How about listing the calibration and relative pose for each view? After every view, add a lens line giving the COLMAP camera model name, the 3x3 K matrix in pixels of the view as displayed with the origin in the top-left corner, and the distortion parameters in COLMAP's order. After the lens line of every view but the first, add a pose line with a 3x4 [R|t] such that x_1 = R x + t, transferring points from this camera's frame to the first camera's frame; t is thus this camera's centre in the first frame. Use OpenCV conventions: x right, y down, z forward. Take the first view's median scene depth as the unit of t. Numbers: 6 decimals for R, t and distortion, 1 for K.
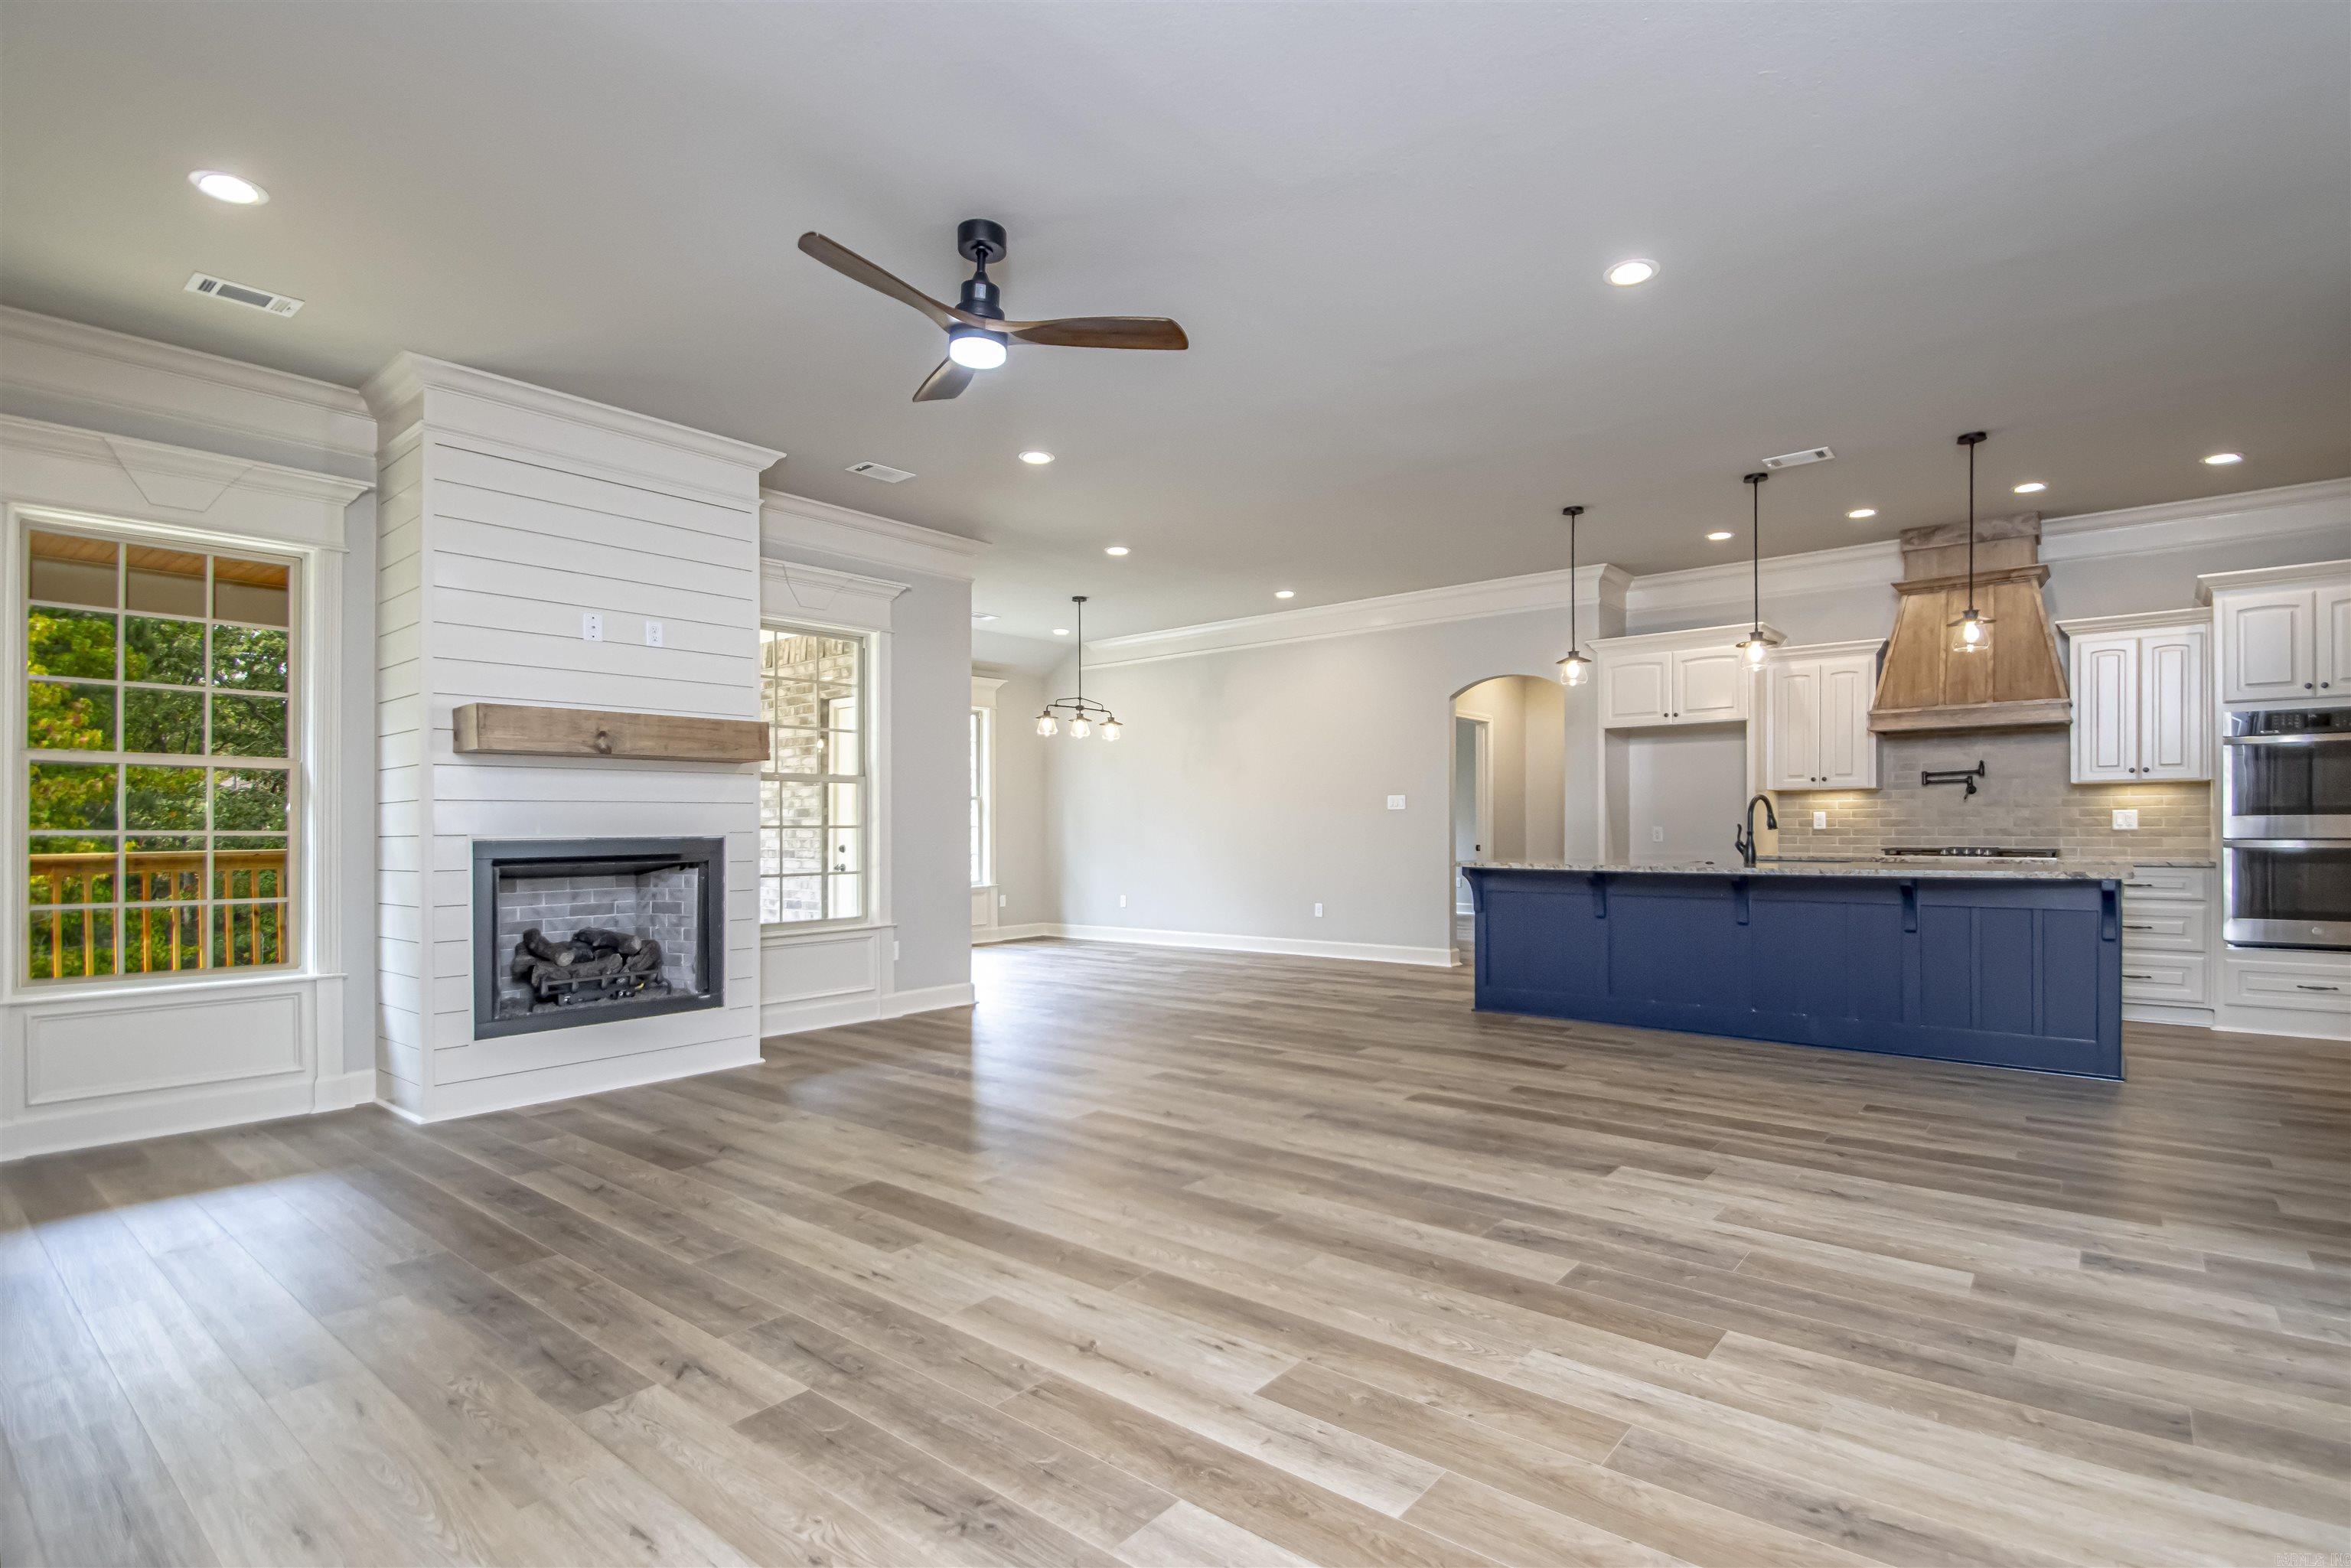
lens RADIAL K [[1127.1, 0, 1223.8], [0, 1127.1, 799.4], [0, 0, 1]] dist [0.022400, -0.016480]
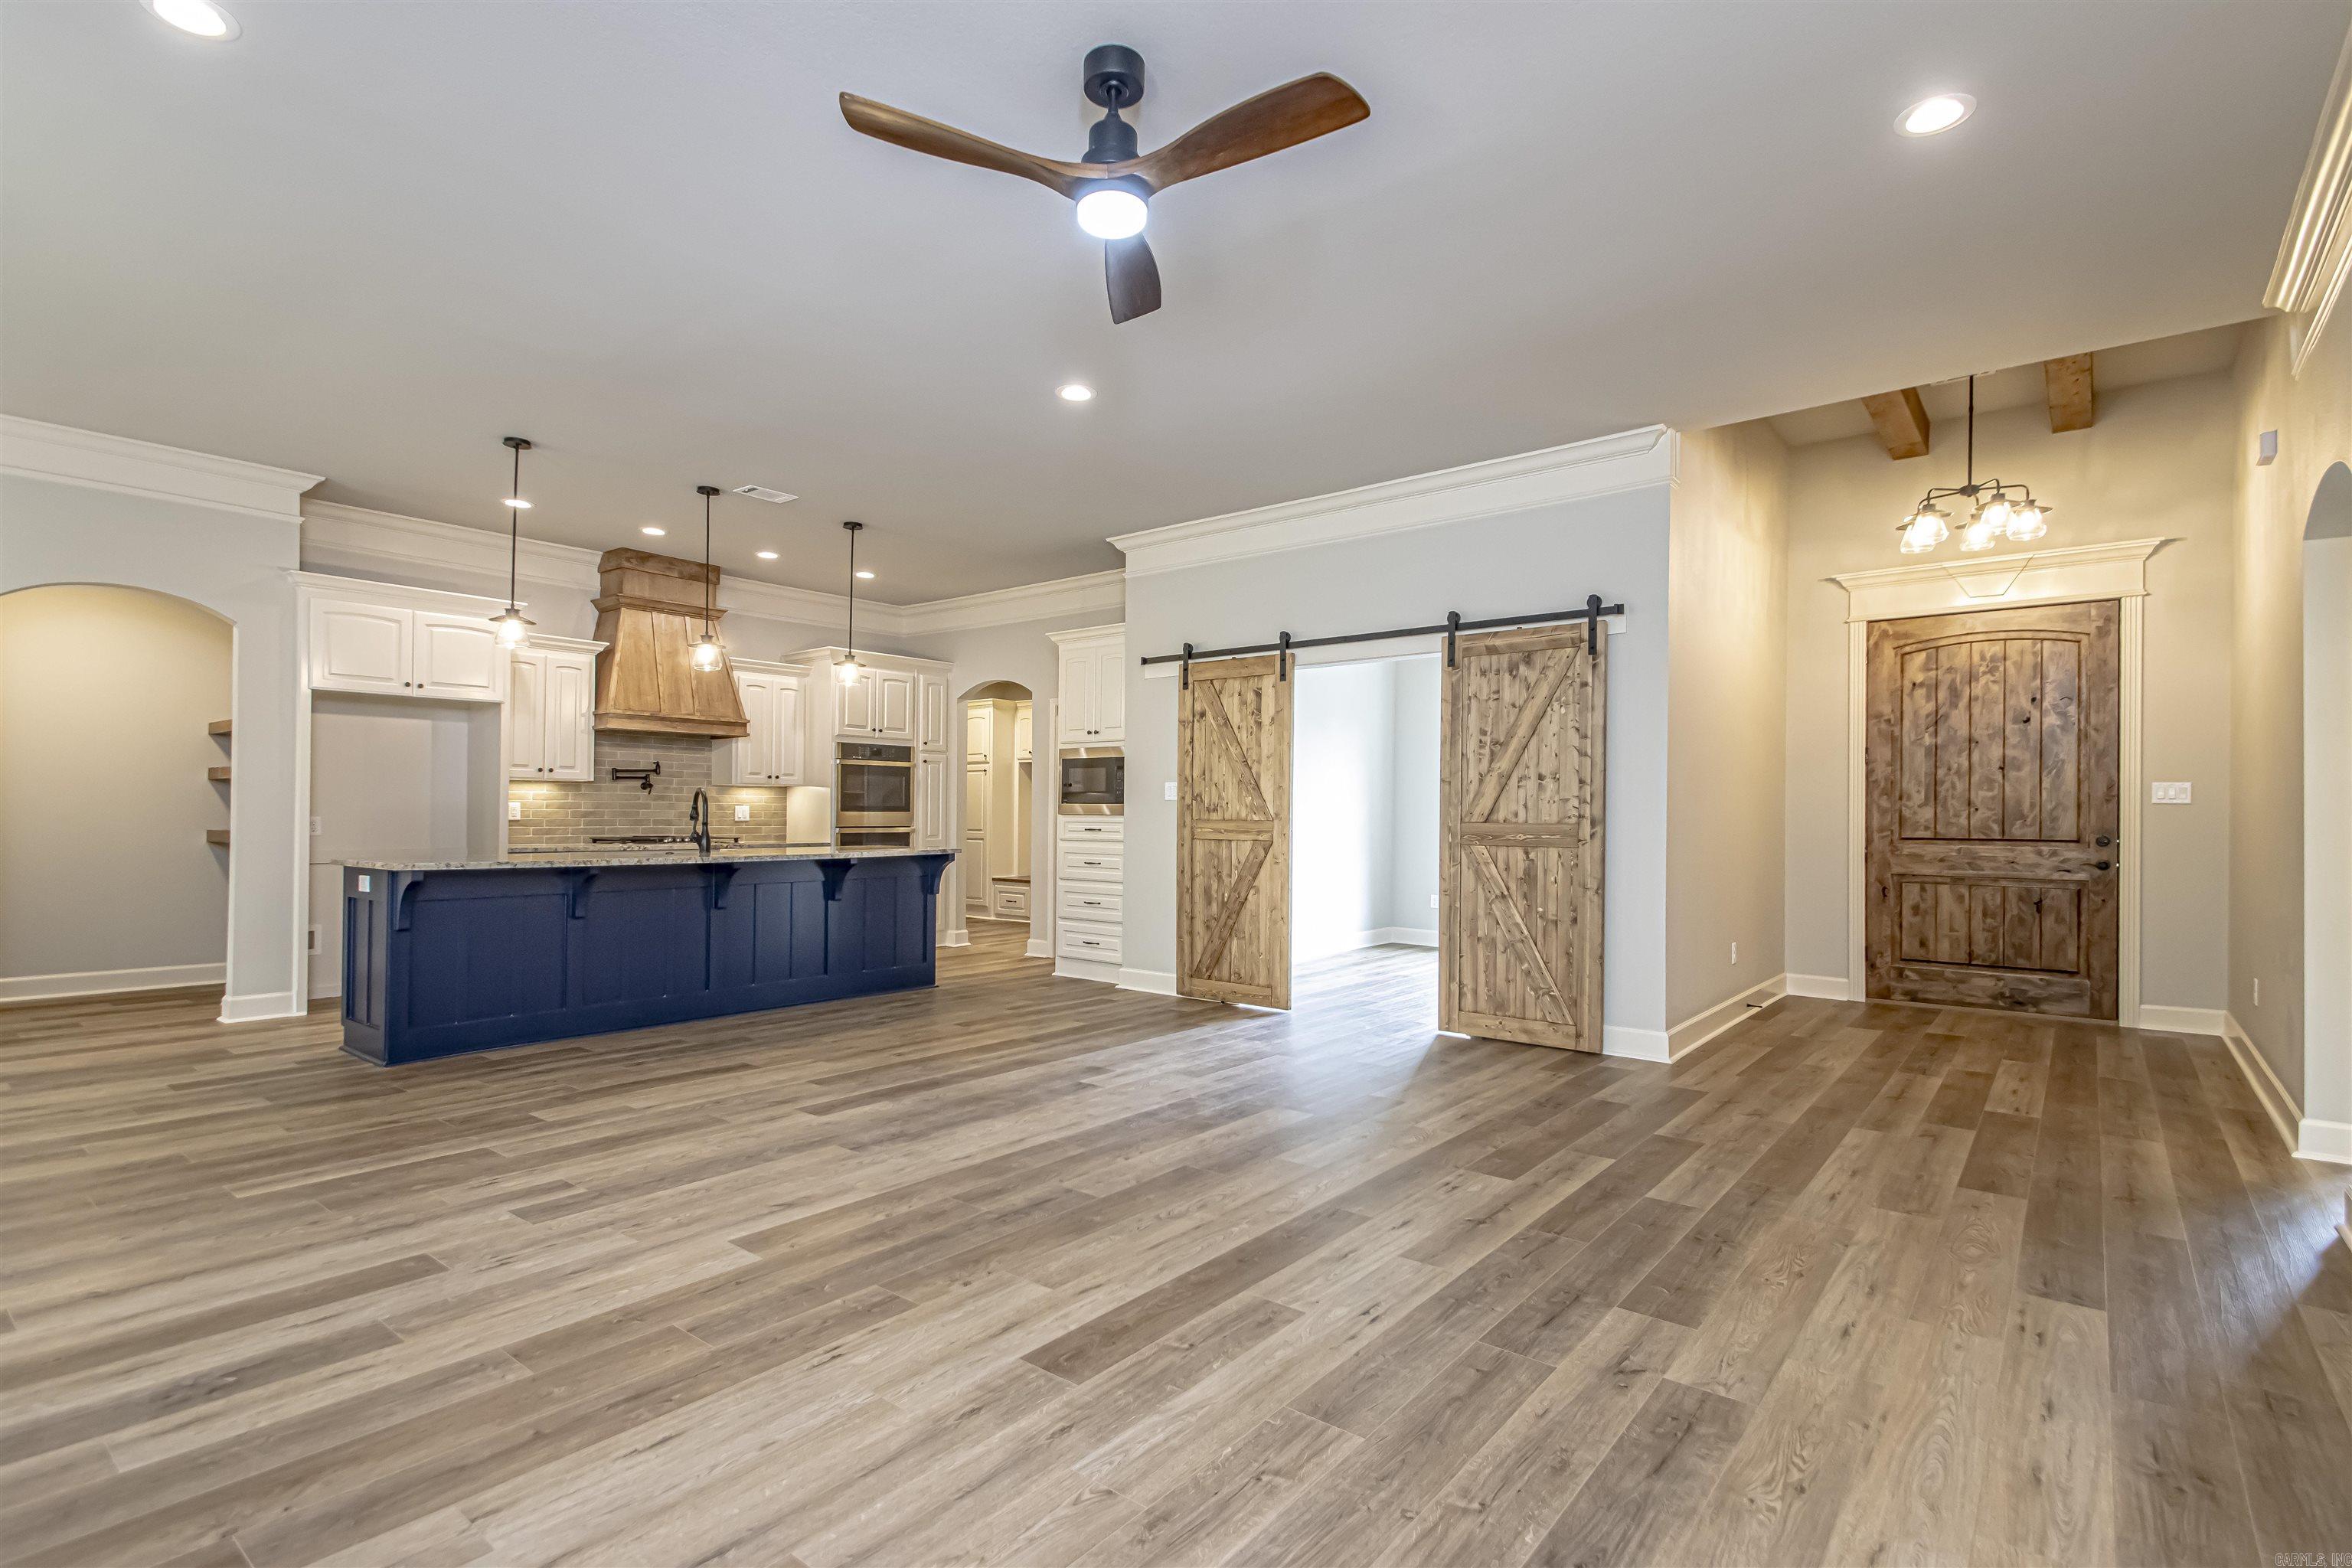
lens RADIAL K [[1121.6, 0, 1176.0], [0, 1121.6, 784.0], [0, 0, 1]] dist [0.018288, -0.000162]
pose [[0.005143, 0.035296, 0.999364, -0.748701], [-0.027595, 0.999001, -0.035141, 0.023197], [-0.999606, -0.027397, 0.006112, 0.713869]]
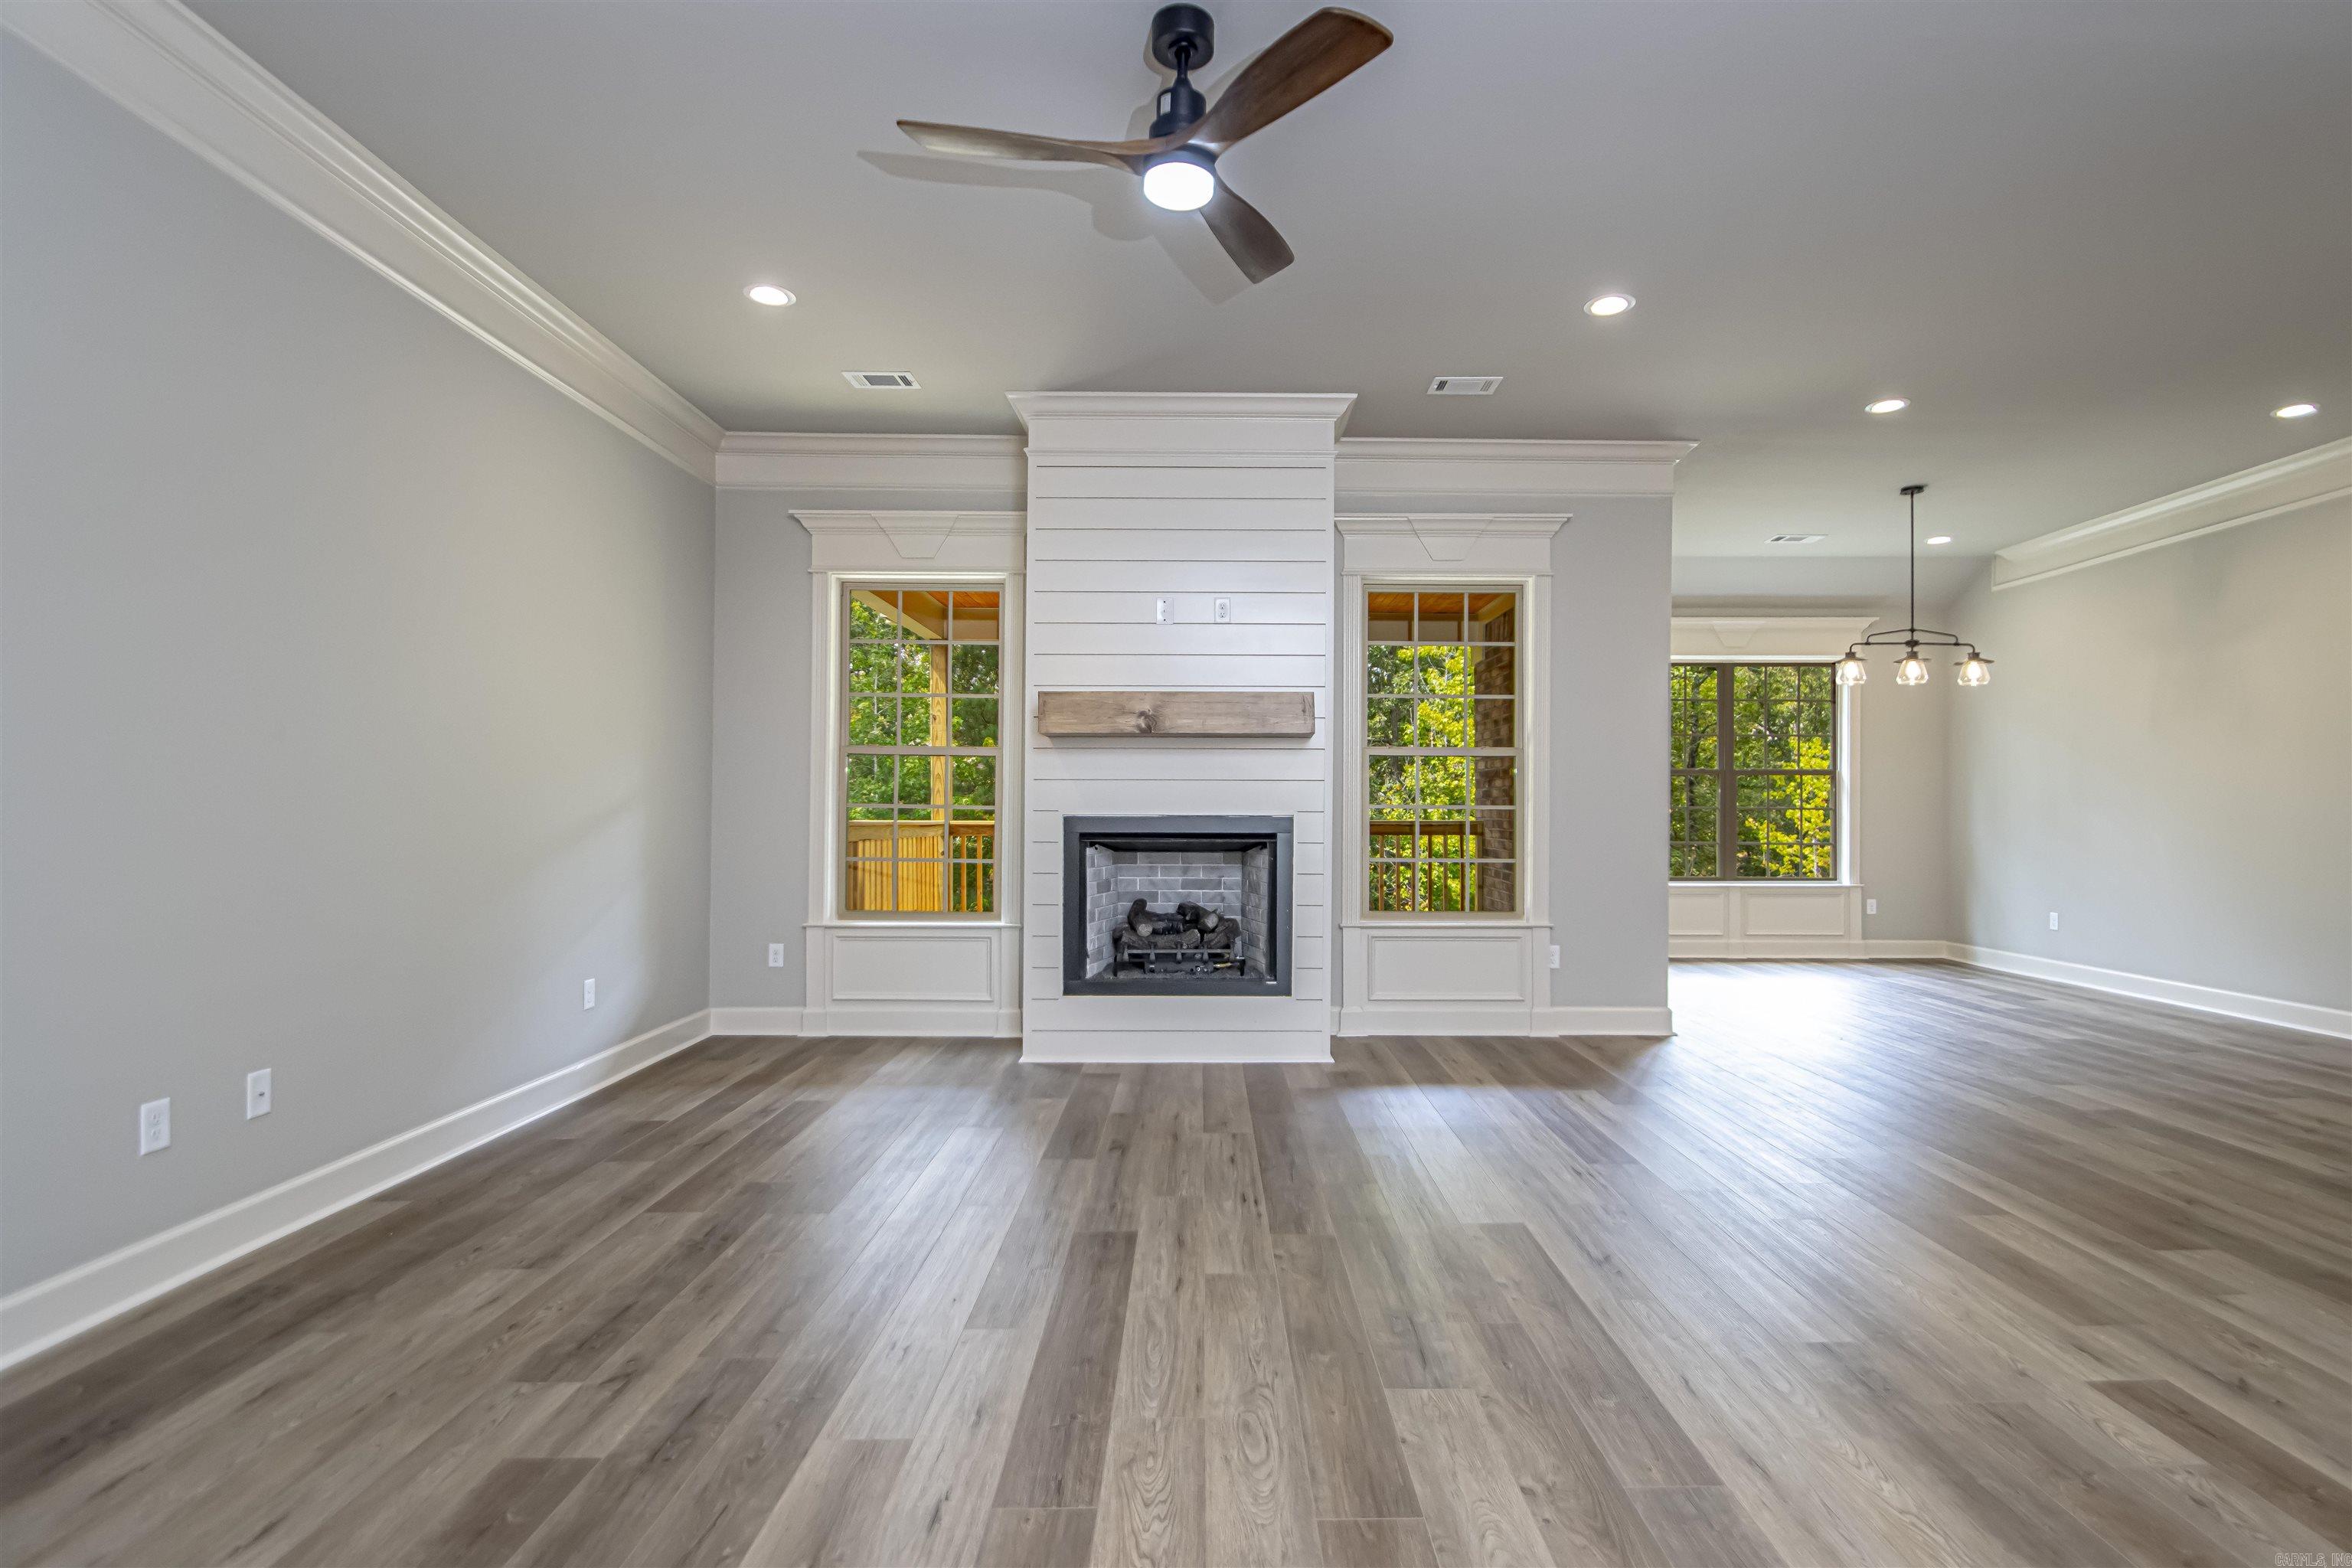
lens RADIAL K [[1141.4, 0, 1221.7], [0, 1141.4, 791.6], [0, 0, 1]] dist [0.022169, -0.022779]
pose [[0.634801, 0.001241, -0.772674, 0.299723], [0.008315, 0.999930, 0.008437, 0.004123], [0.772631, -0.011780, 0.634747, 0.402072]]
